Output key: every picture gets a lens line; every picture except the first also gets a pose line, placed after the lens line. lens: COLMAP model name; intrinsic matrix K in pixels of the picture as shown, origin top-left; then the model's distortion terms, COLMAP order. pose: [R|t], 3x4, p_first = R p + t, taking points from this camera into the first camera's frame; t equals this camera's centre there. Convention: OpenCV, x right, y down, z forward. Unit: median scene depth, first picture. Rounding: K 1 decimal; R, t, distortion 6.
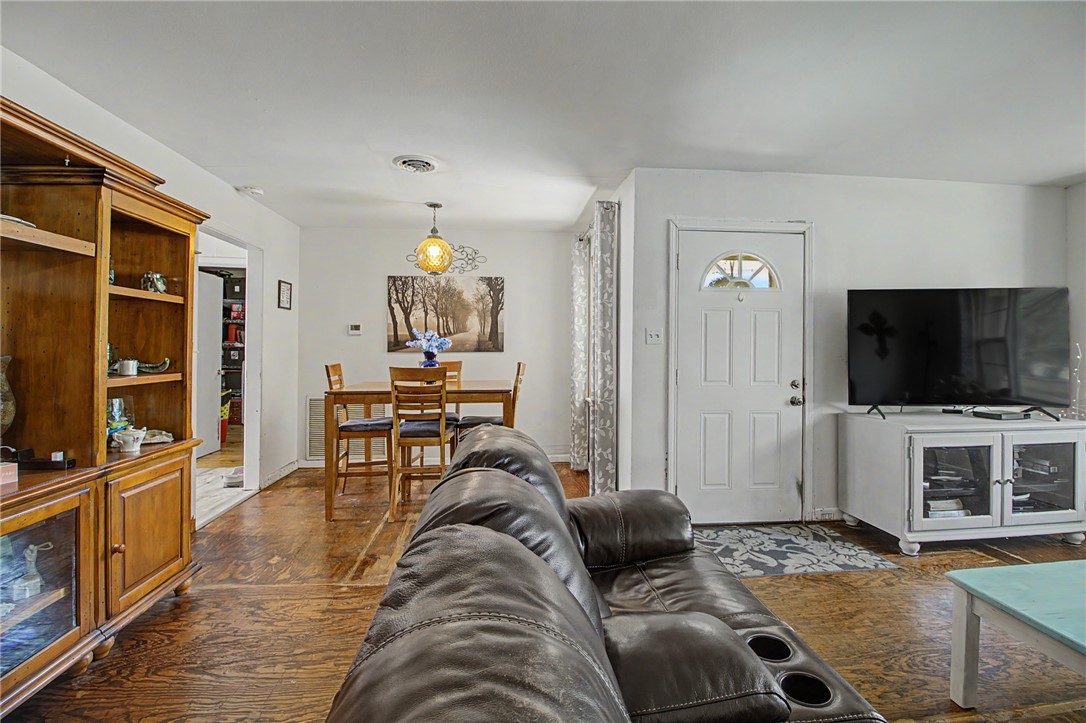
lens RADIAL K [[495.3, 0, 544.3], [0, 495.3, 346.7], [0, 0, 1]] dist [-0.003255, -0.010541]
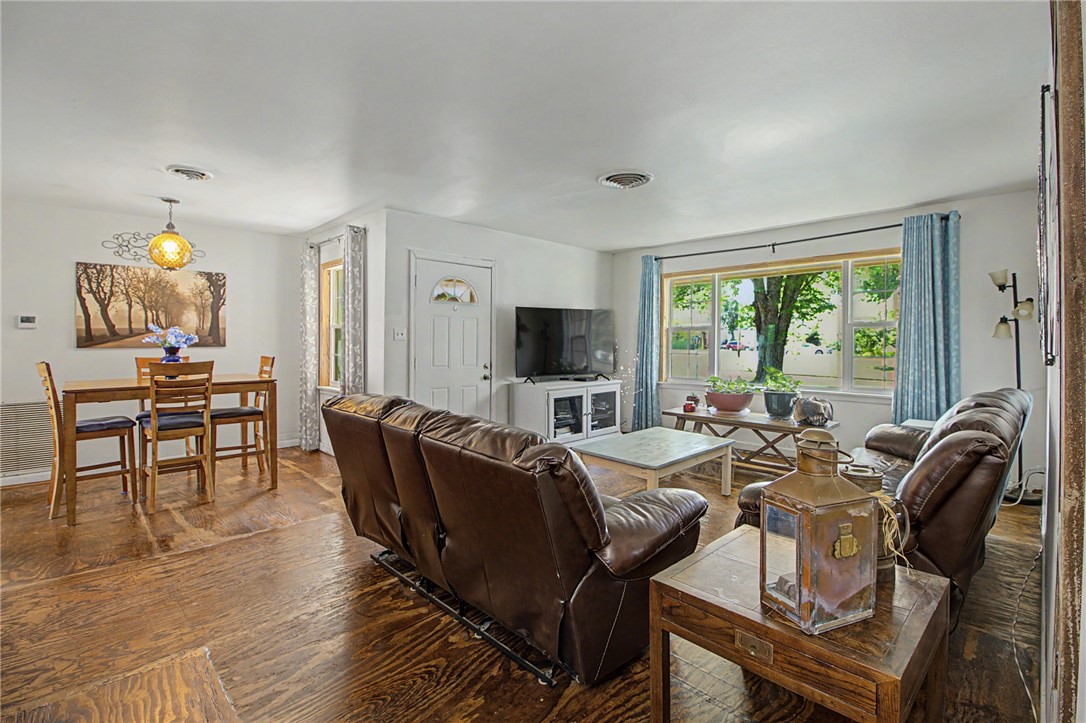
lens RADIAL K [[495.3, 0, 545.6], [0, 495.3, 346.5], [0, 0, 1]] dist [-0.003255, -0.010541]
pose [[0.774190, -0.008031, 0.632902, -0.301251], [-0.000701, 0.999908, 0.013545, -0.006043], [-0.632953, -0.010930, 0.774113, -0.285355]]
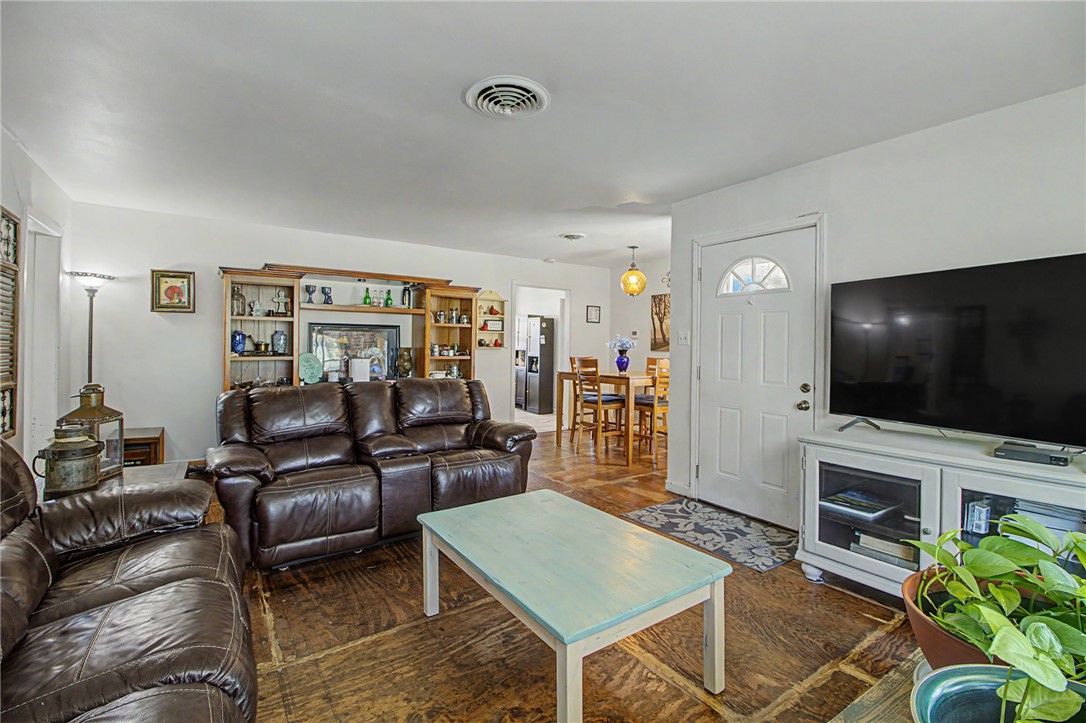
lens RADIAL K [[495.3, 0, 553.0], [0, 495.3, 347.6], [0, 0, 1]] dist [-0.003255, -0.010541]
pose [[0.492211, 0.006364, -0.870452, 1.027037], [-0.007611, 0.999967, 0.003007, 0.000603], [0.870442, 0.005145, 0.492243, 0.110923]]
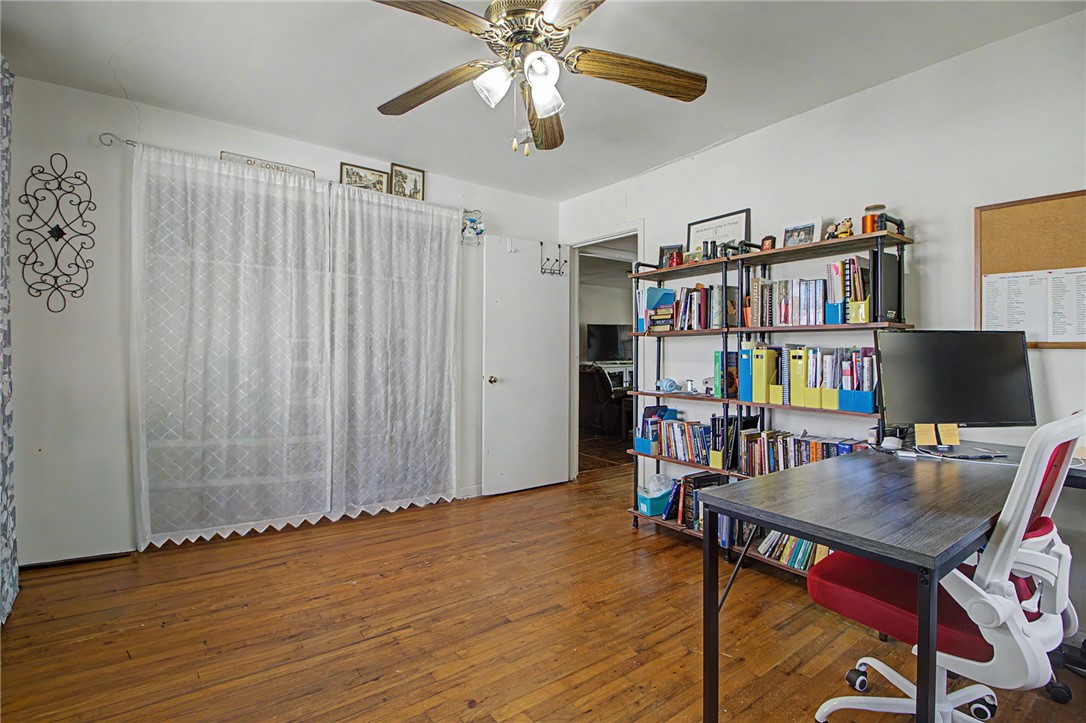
lens RADIAL K [[495.3, 0, 541.0], [0, 495.3, 352.1], [0, 0, 1]] dist [-0.003255, -0.010541]
pose [[0.859816, -0.007377, 0.510550, -1.105271], [-0.000238, 0.999890, 0.014848, 0.012506], [-0.510603, -0.012888, 0.859720, -1.379190]]
